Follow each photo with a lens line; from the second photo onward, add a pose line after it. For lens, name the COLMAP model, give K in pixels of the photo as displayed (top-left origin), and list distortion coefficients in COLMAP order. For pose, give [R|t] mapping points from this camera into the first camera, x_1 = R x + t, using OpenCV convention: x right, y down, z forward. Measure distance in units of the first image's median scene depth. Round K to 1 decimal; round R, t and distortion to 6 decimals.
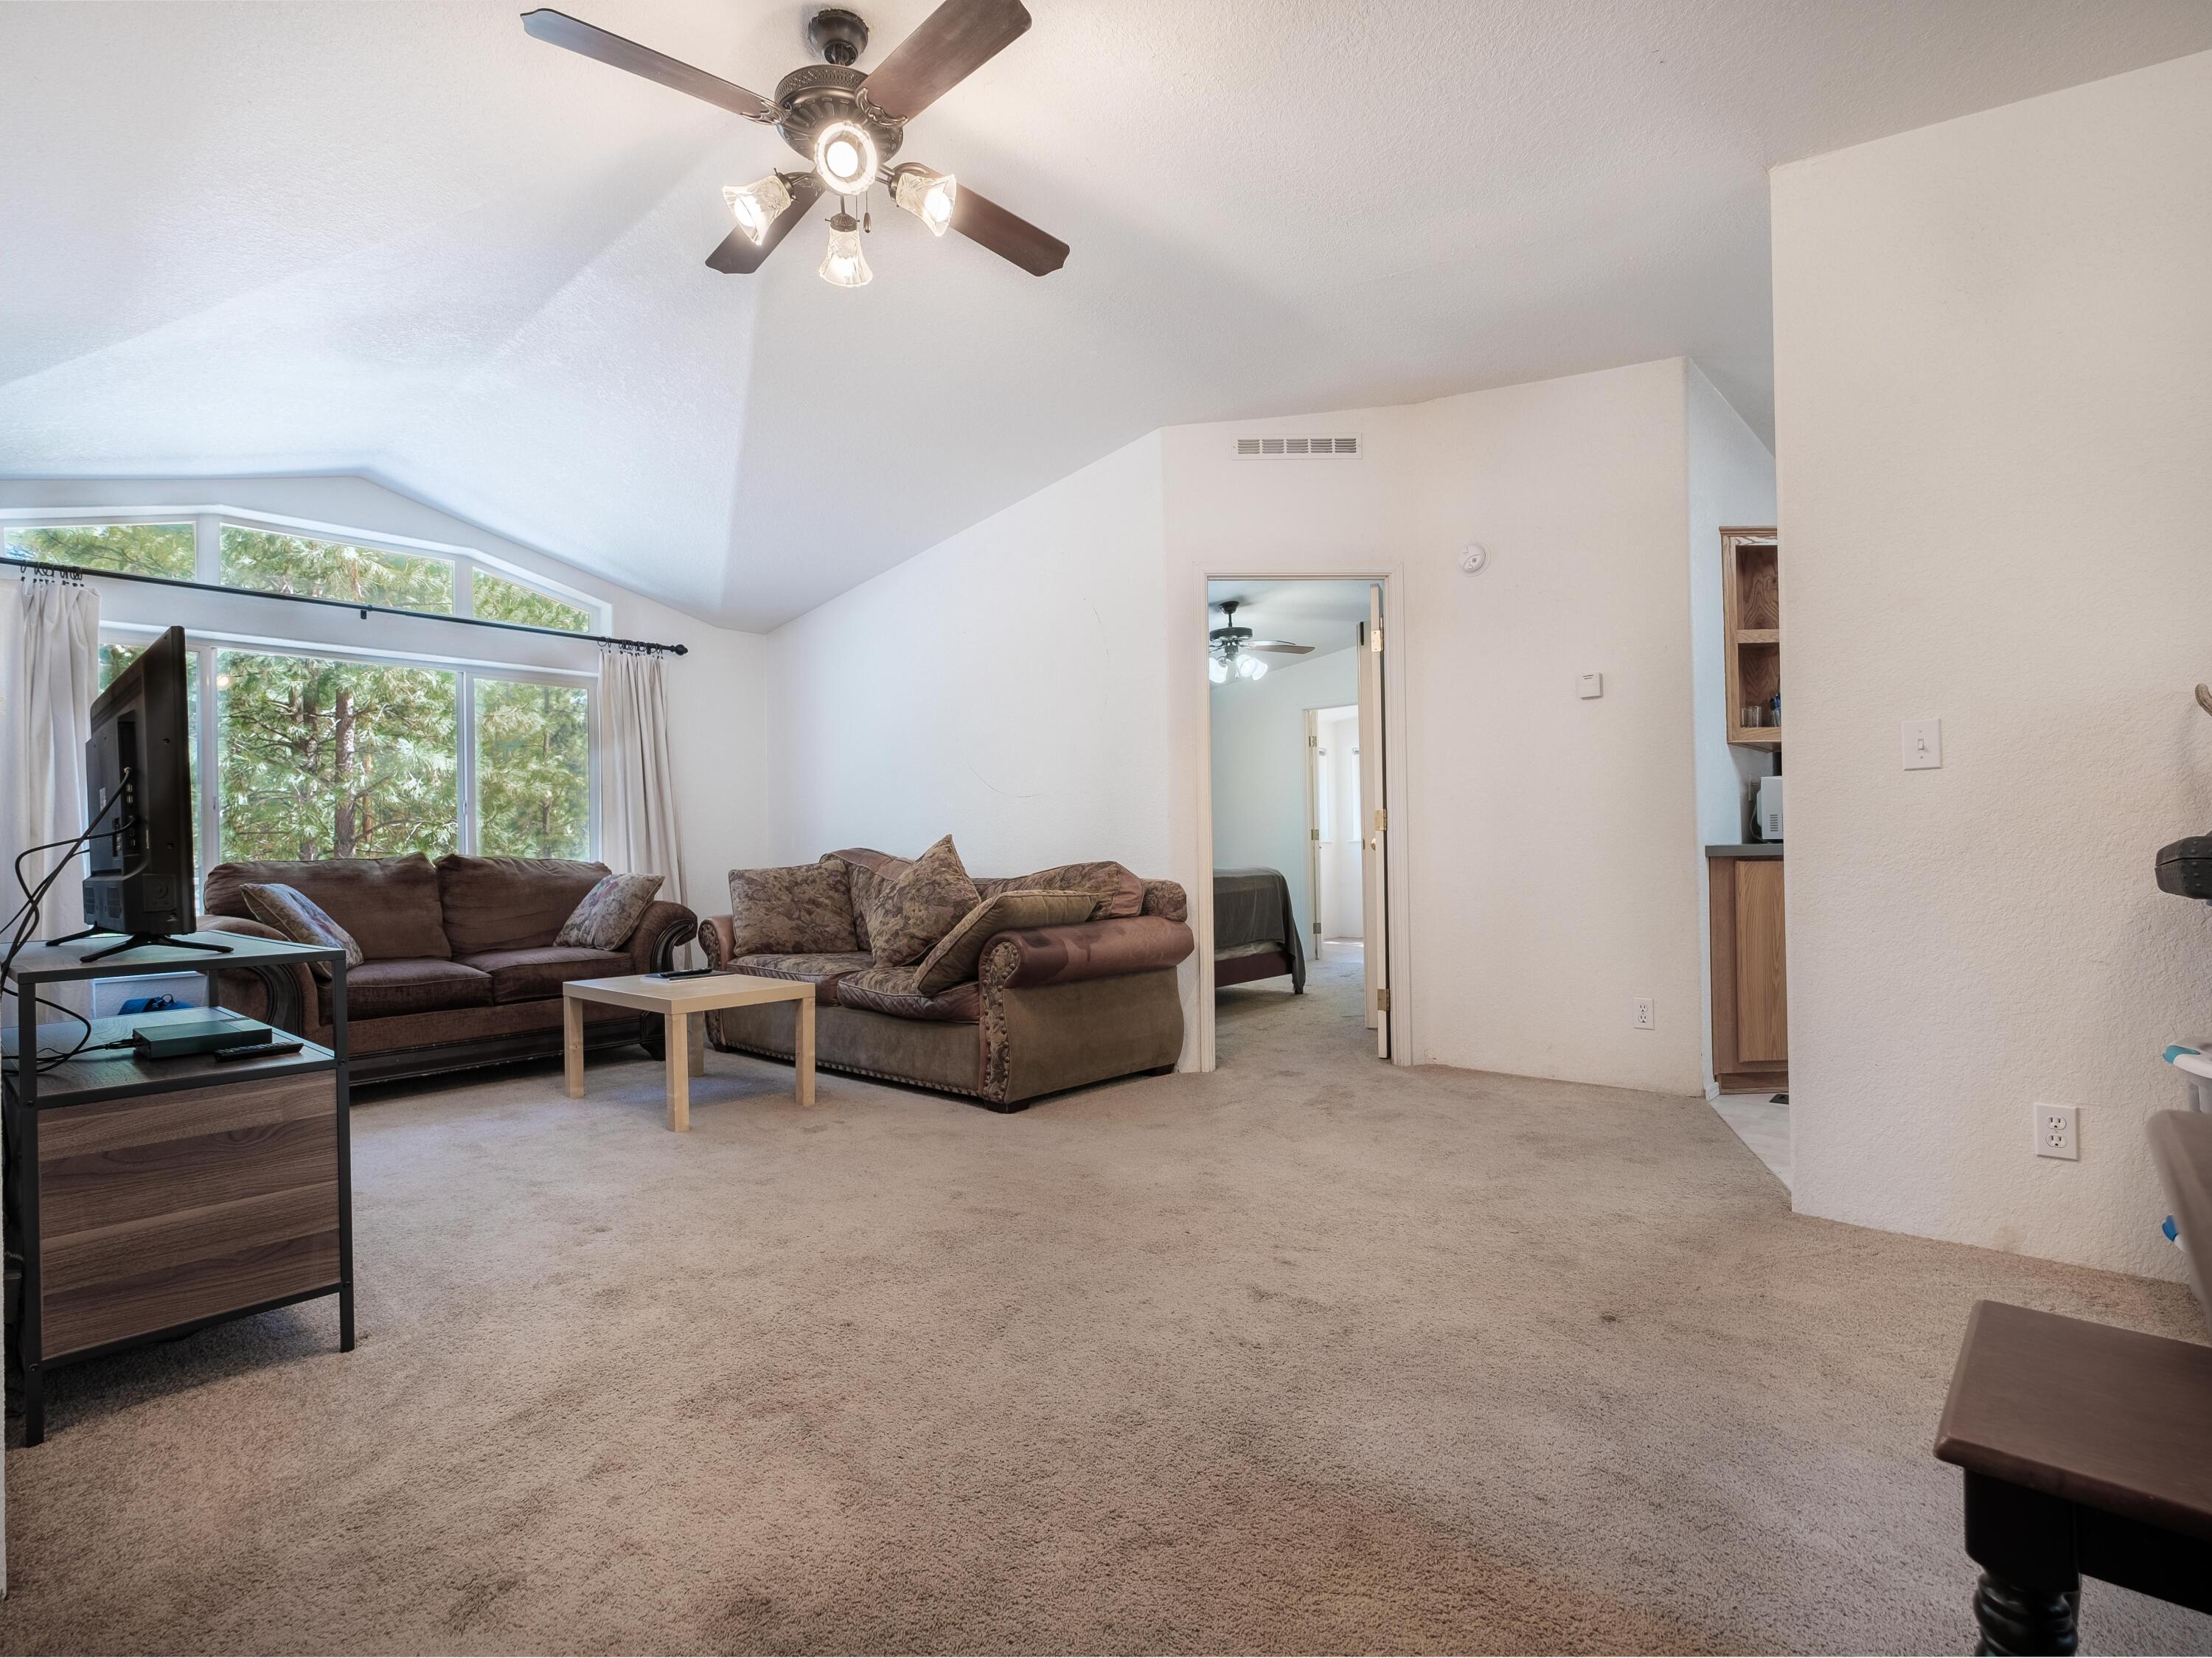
lens RADIAL K [[1087.2, 0, 1099.8], [0, 1087.2, 841.5], [0, 0, 1]] dist [-0.001048, -0.001075]
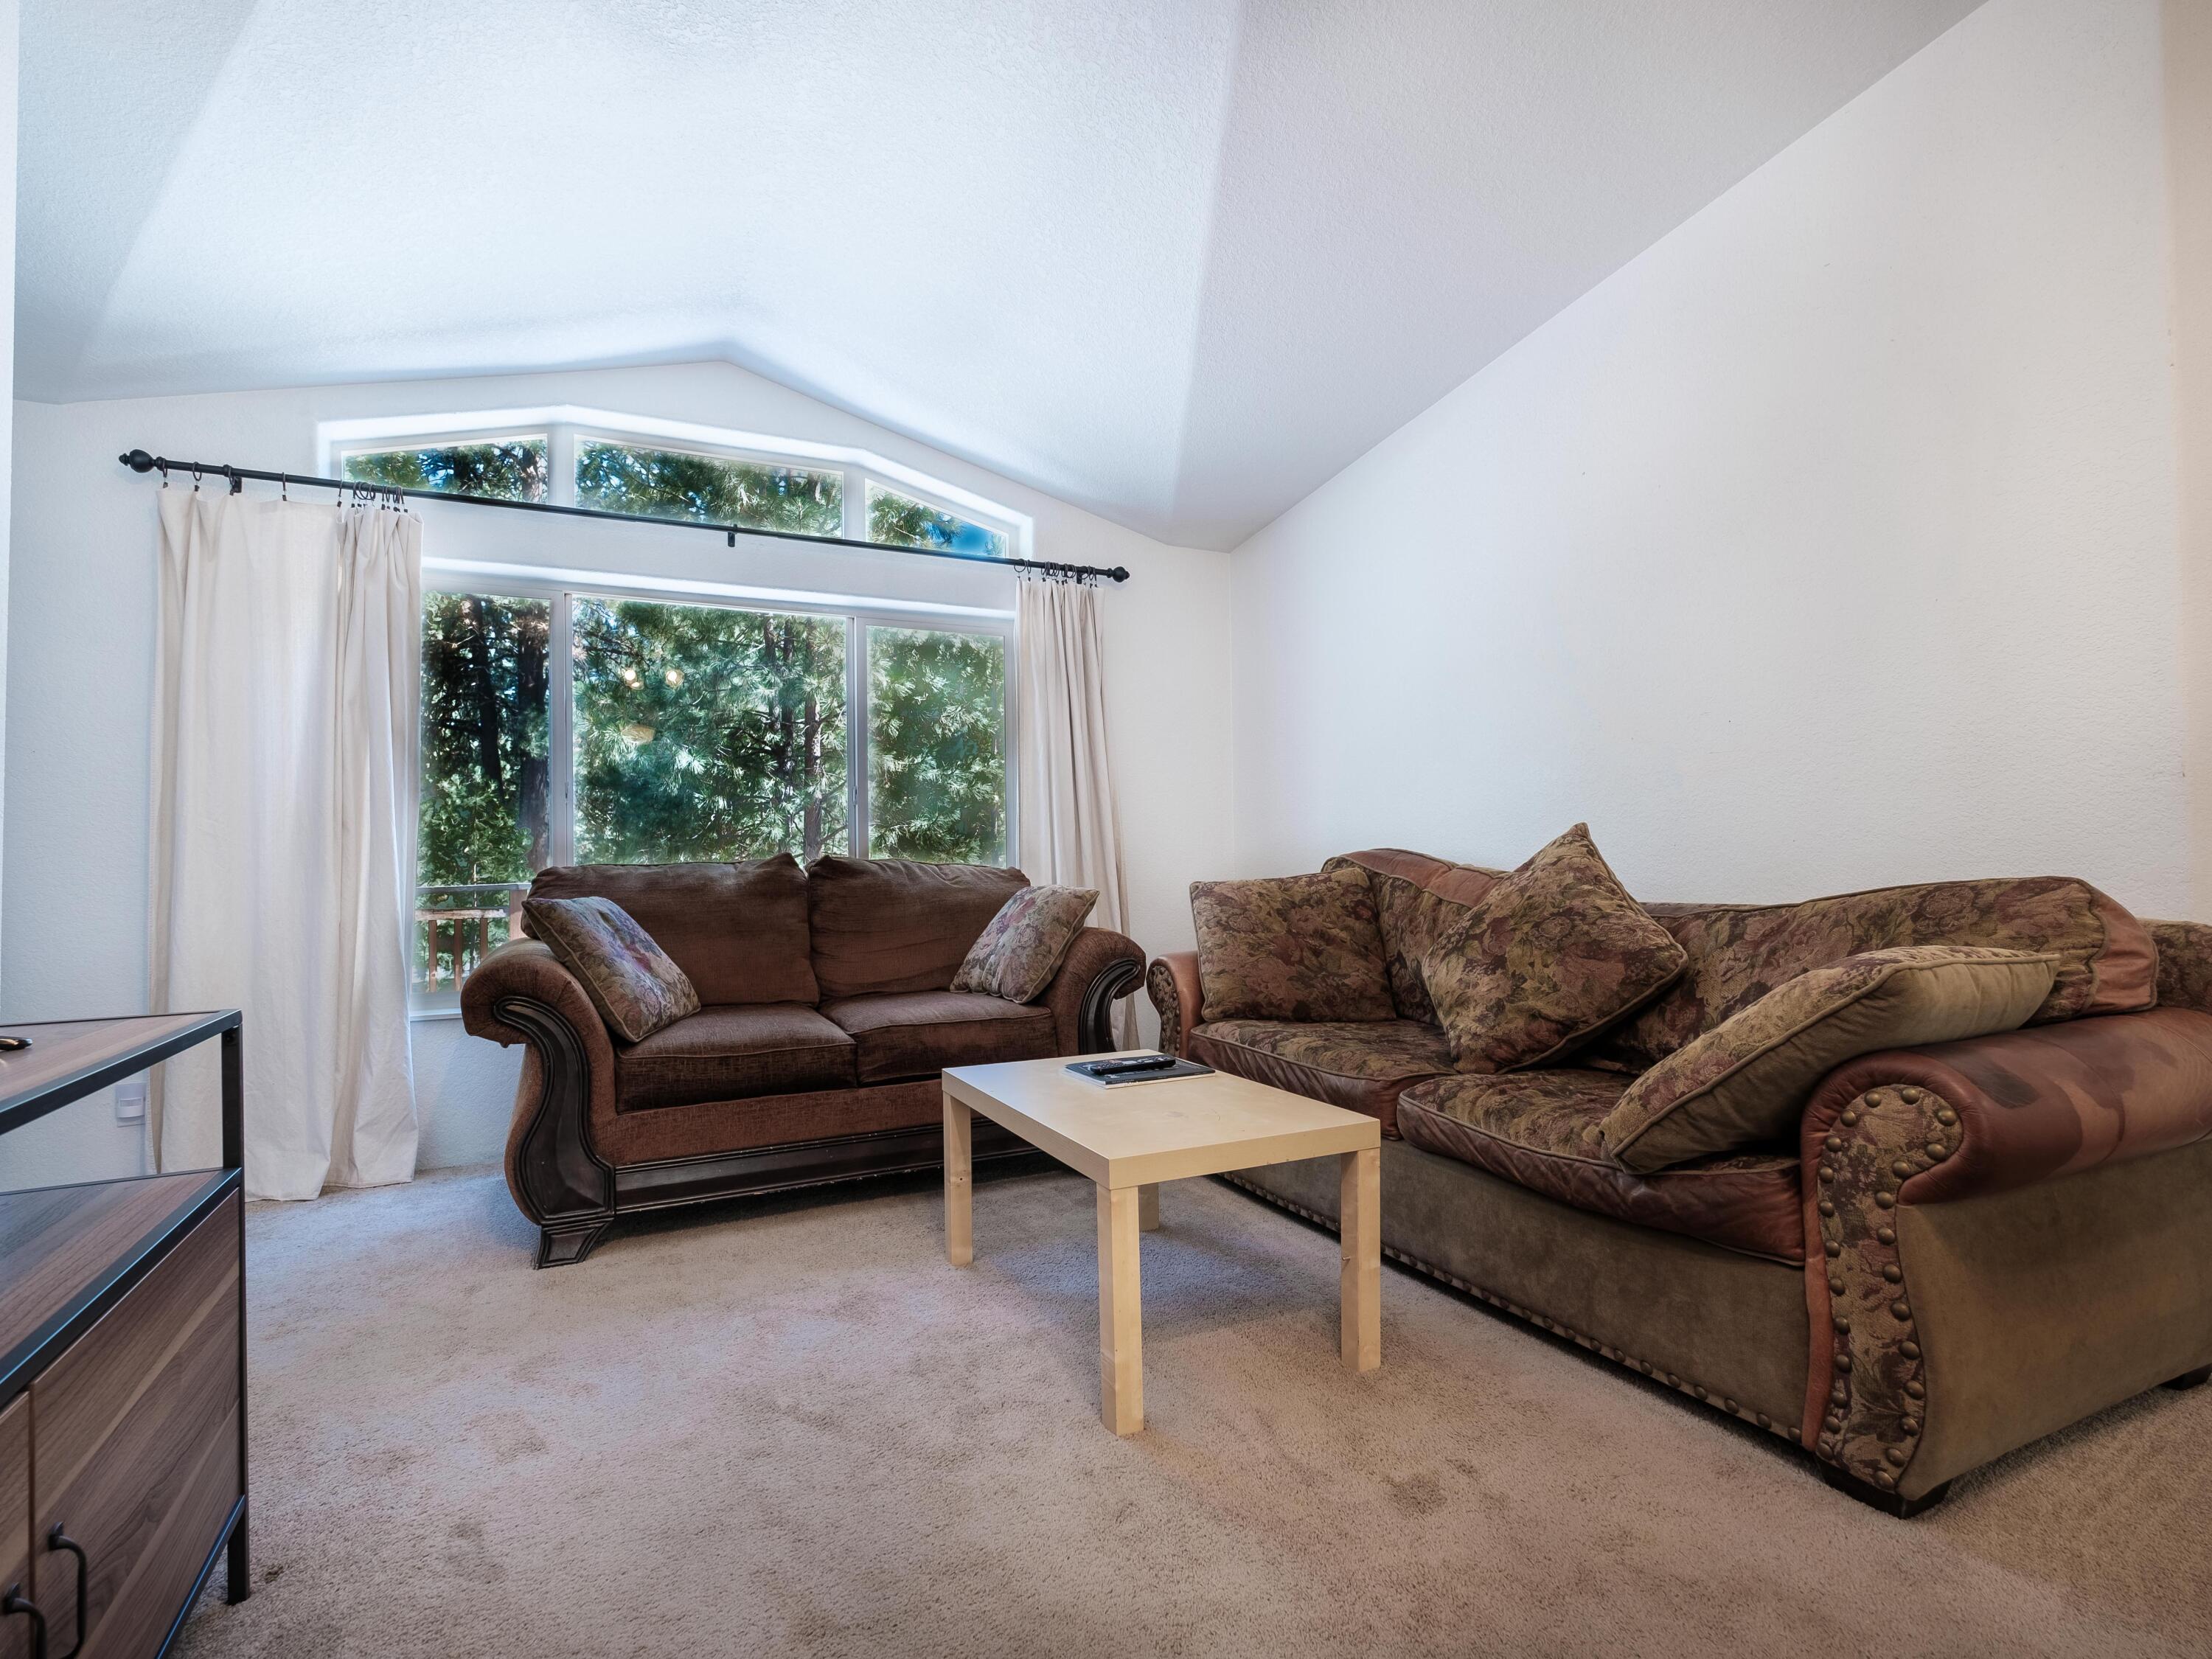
lens RADIAL K [[1087.3, 0, 1099.8], [0, 1087.3, 842.0], [0, 0, 1]] dist [-0.001048, -0.001075]
pose [[0.927669, -0.002030, -0.373399, -0.158801], [0.000656, 0.999993, -0.003808, 0.005006], [0.373404, 0.003287, 0.927663, 0.401733]]
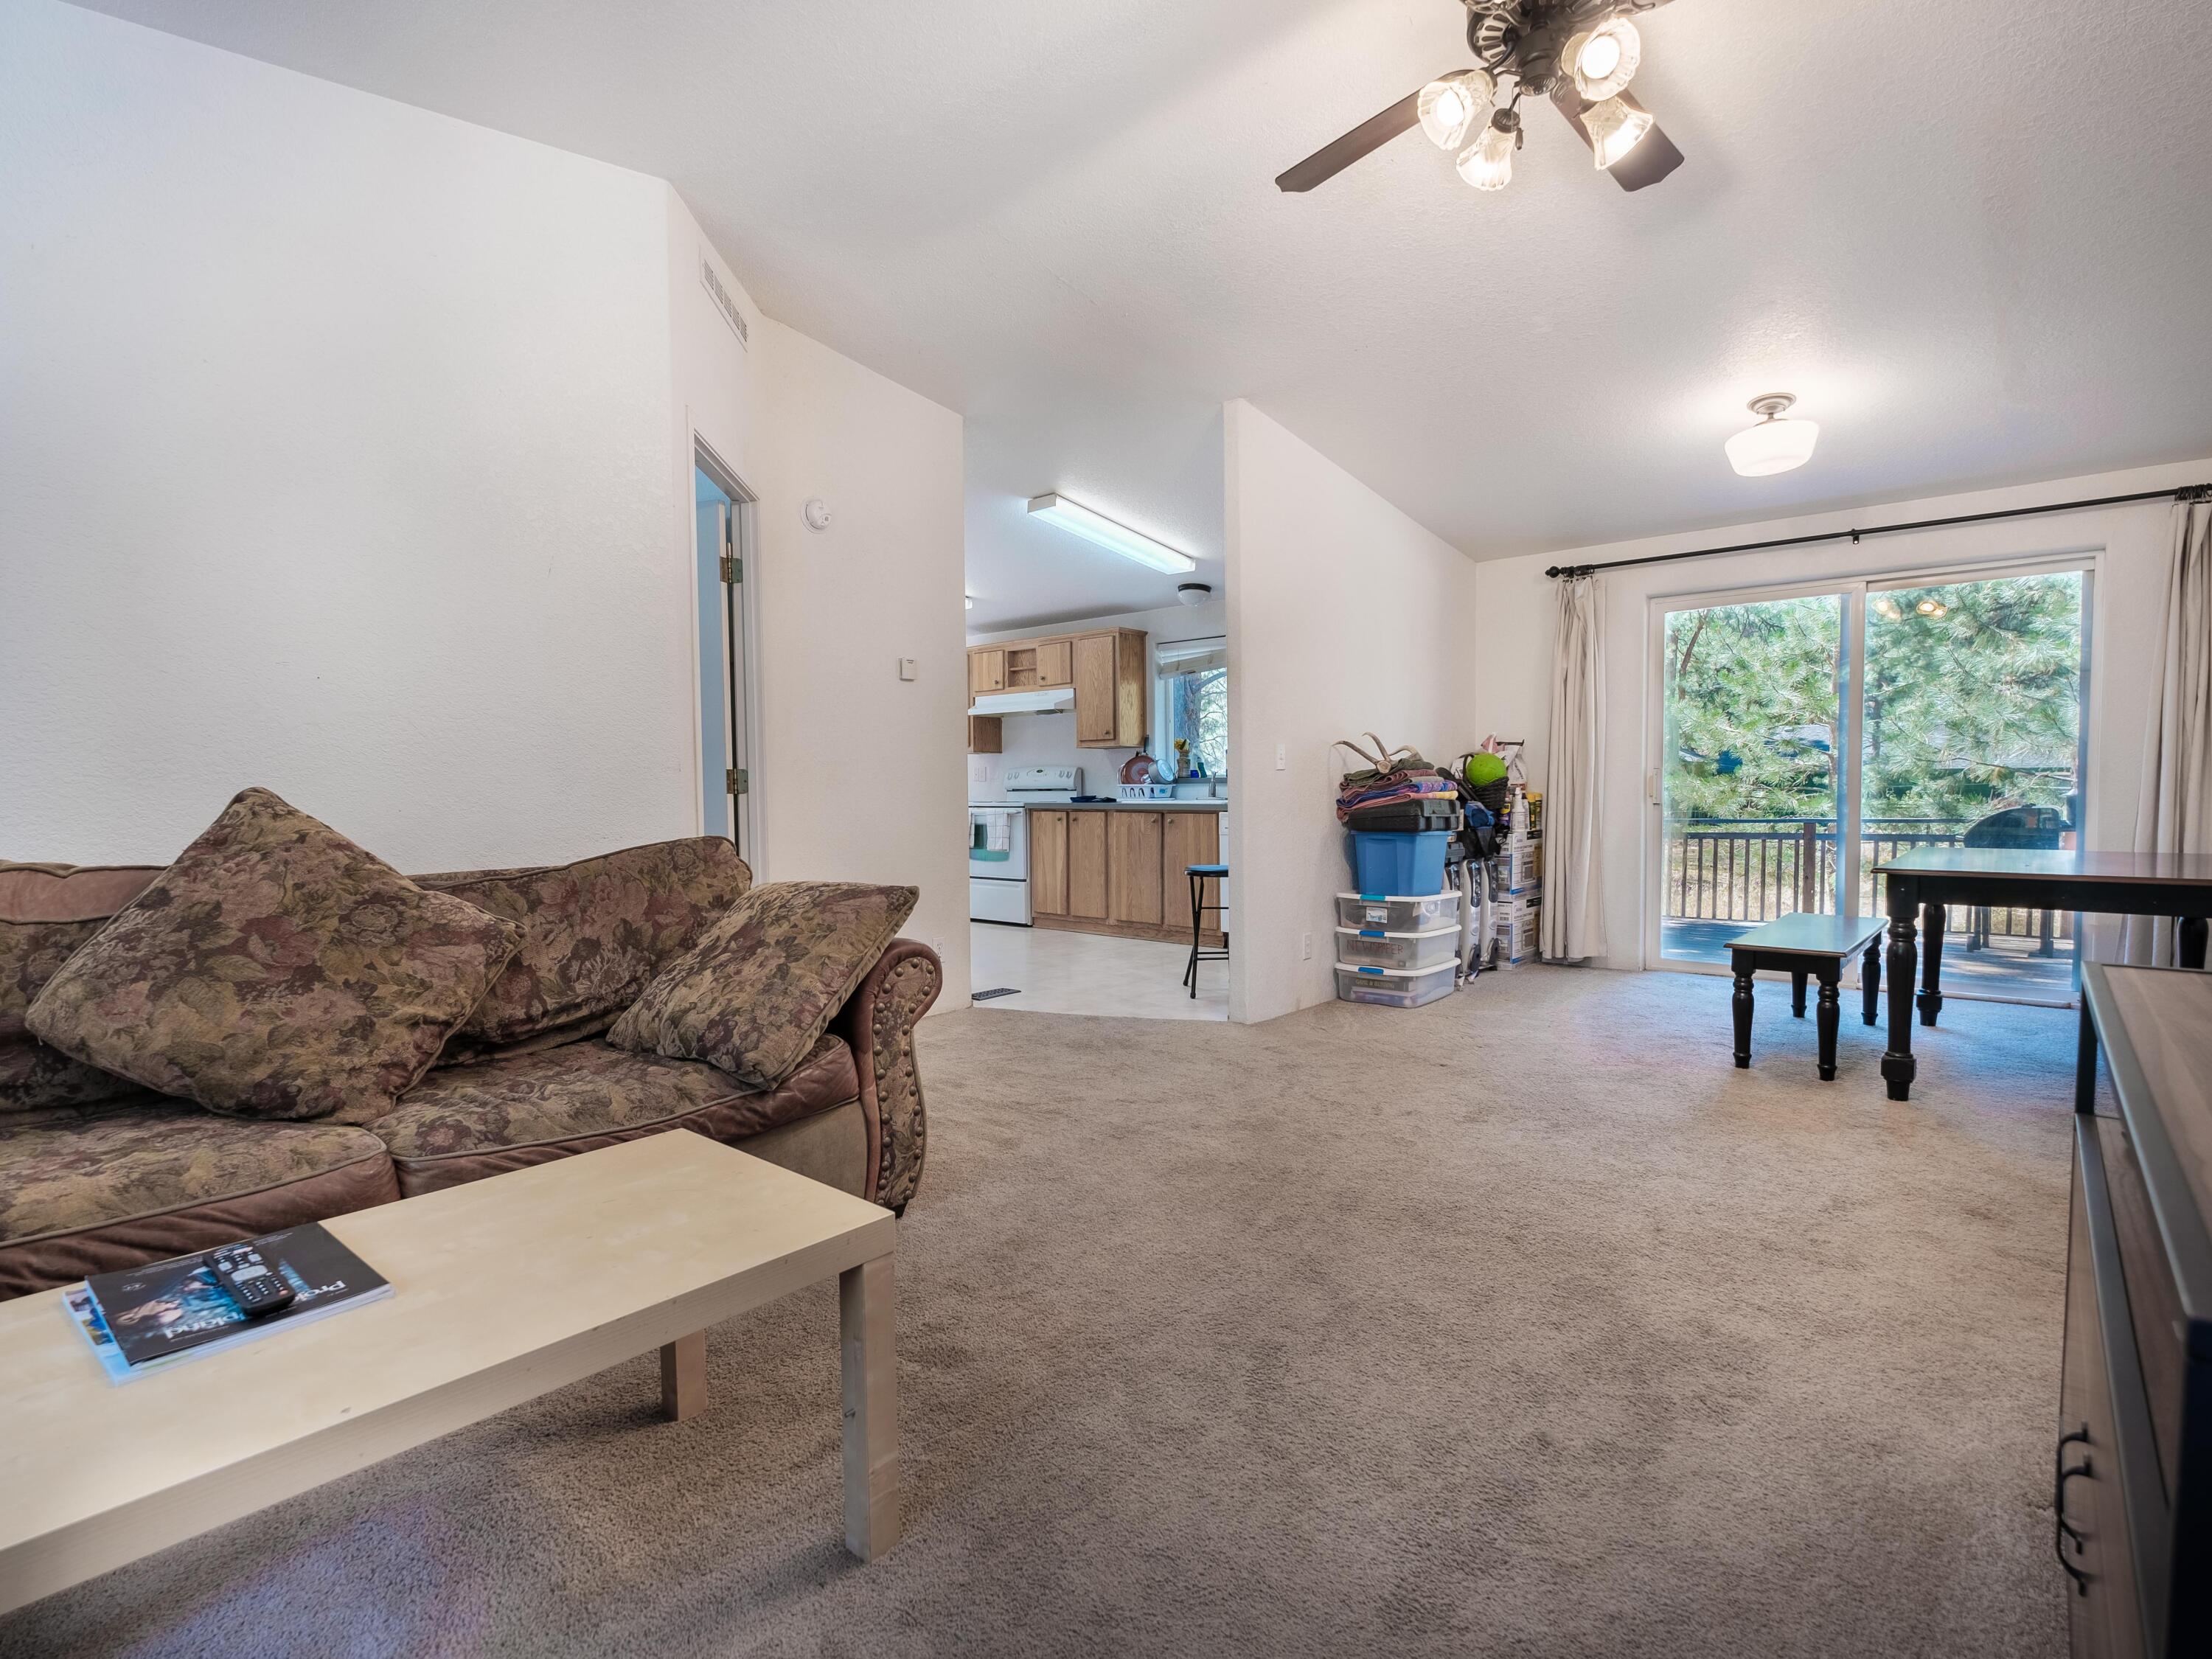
lens RADIAL K [[1087.3, 0, 1099.8], [0, 1087.3, 842.0], [0, 0, 1]] dist [-0.001048, -0.001075]
pose [[-0.025919, -0.028497, 0.999258, -0.568266], [-0.000539, 0.999594, 0.028492, 0.002388], [-0.999664, 0.000200, -0.025924, 0.684418]]
